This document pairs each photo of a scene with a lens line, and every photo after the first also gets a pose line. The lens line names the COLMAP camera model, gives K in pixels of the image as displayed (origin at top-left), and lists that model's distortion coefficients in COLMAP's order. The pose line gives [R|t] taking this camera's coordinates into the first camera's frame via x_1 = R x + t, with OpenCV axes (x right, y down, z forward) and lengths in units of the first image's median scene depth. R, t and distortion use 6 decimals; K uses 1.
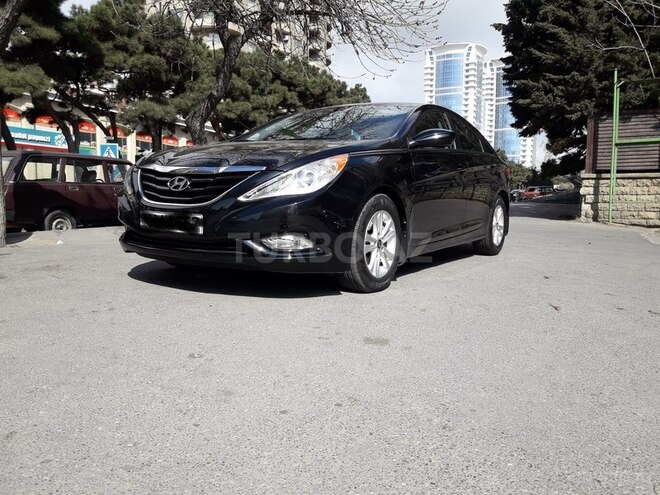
lens RADIAL K [[509.2, 0, 330.0], [0, 509.2, 247.5], [0, 0, 1]] dist [0.066910, -0.125967]
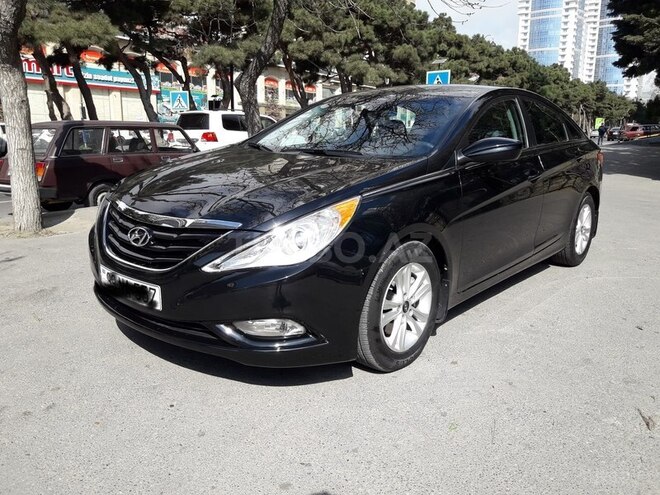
lens RADIAL K [[509.2, 0, 330.0], [0, 509.2, 247.5], [0, 0, 1]] dist [0.066910, -0.125967]
pose [[0.988500, 0.030229, -0.148169, 0.040485], [-0.012154, 0.992528, 0.121407, -0.078508], [0.150732, -0.118210, 0.981482, 0.106073]]
